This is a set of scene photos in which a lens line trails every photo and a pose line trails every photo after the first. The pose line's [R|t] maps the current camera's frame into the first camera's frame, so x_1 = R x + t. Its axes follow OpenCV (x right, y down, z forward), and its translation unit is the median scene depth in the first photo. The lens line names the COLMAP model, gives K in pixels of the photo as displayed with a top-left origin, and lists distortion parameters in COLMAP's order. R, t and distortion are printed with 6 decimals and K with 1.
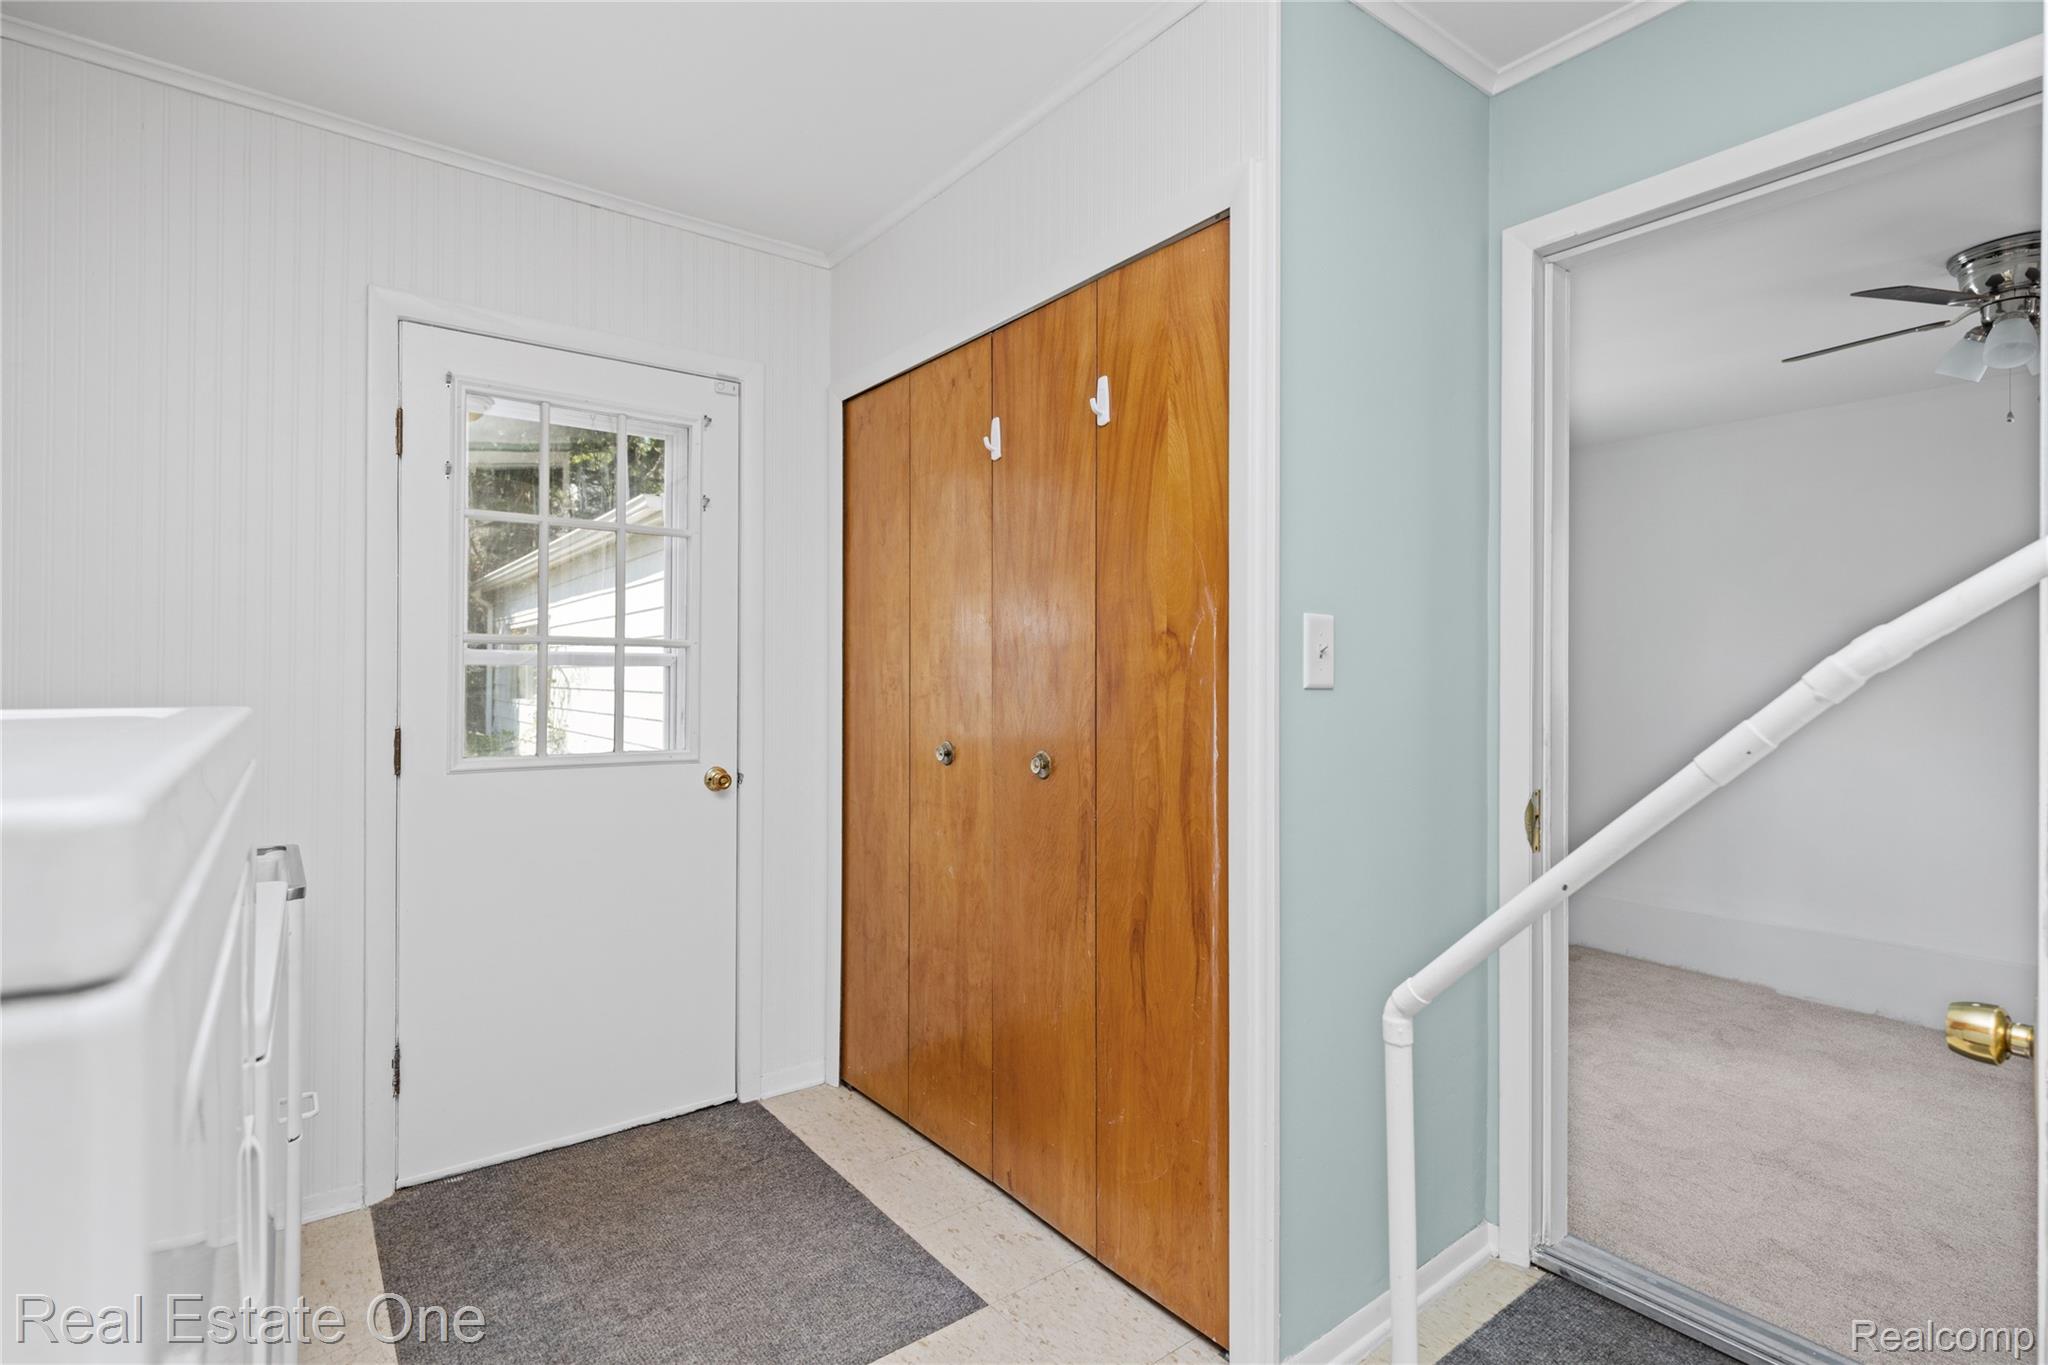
lens RADIAL K [[984.1, 0, 1024.0], [0, 984.1, 682.5], [0, 0, 1]] dist [-0.001493, -0.000761]
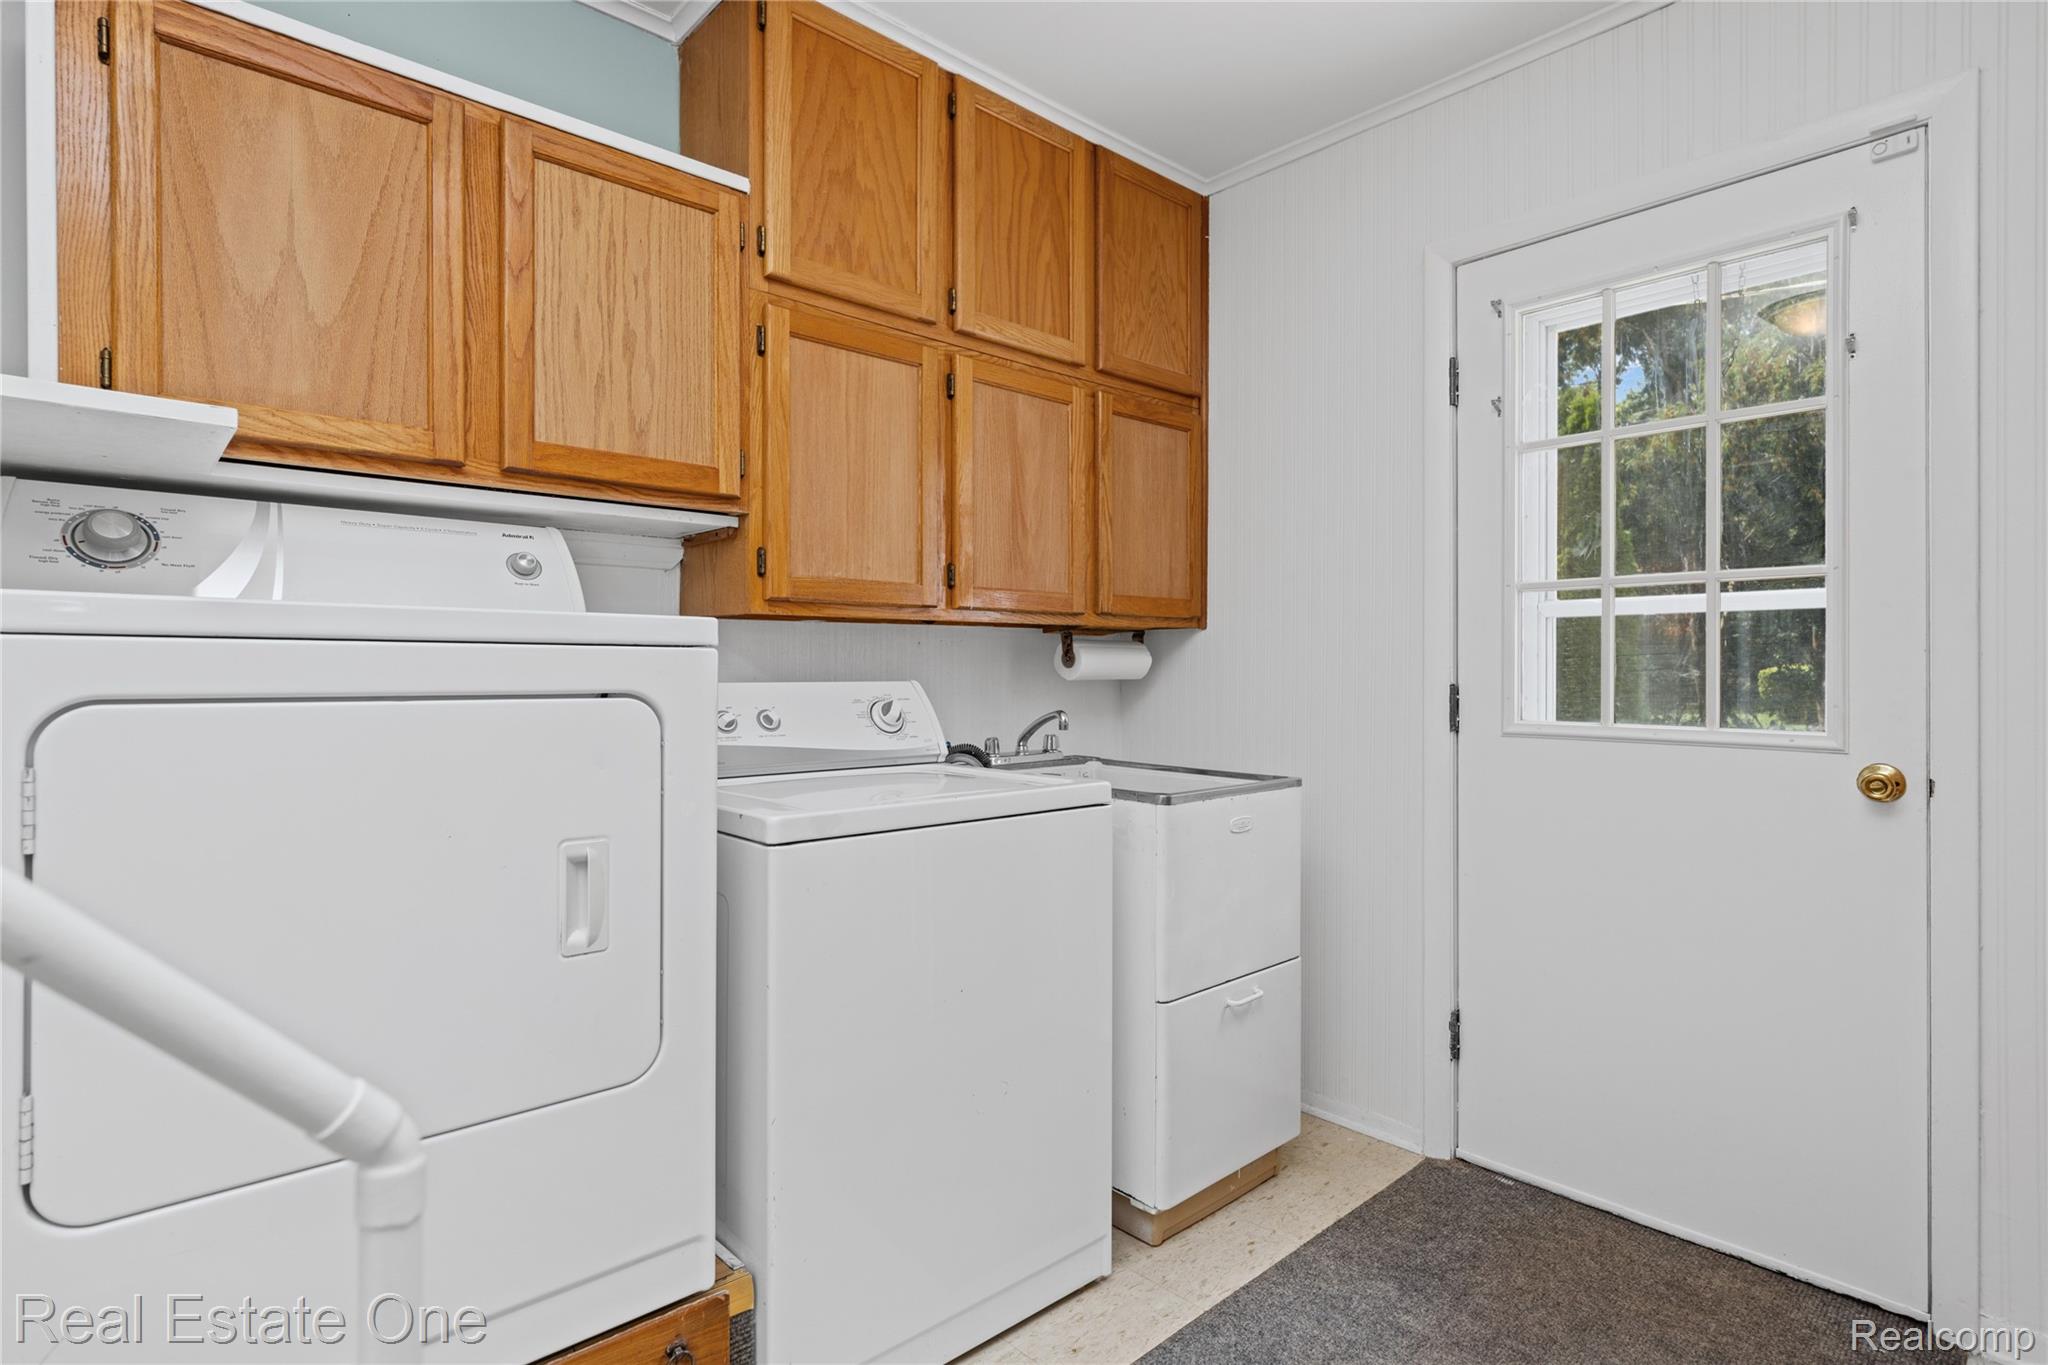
lens RADIAL K [[1022.6, 0, 1024.0], [0, 1022.6, 682.5], [0, 0, 1]] dist [-0.001458, -0.000199]
pose [[0.088191, 0.003754, -0.996097, 0.326698], [-0.006574, 0.999973, 0.003186, 0.042329], [0.996082, 0.006268, 0.088213, 0.468379]]
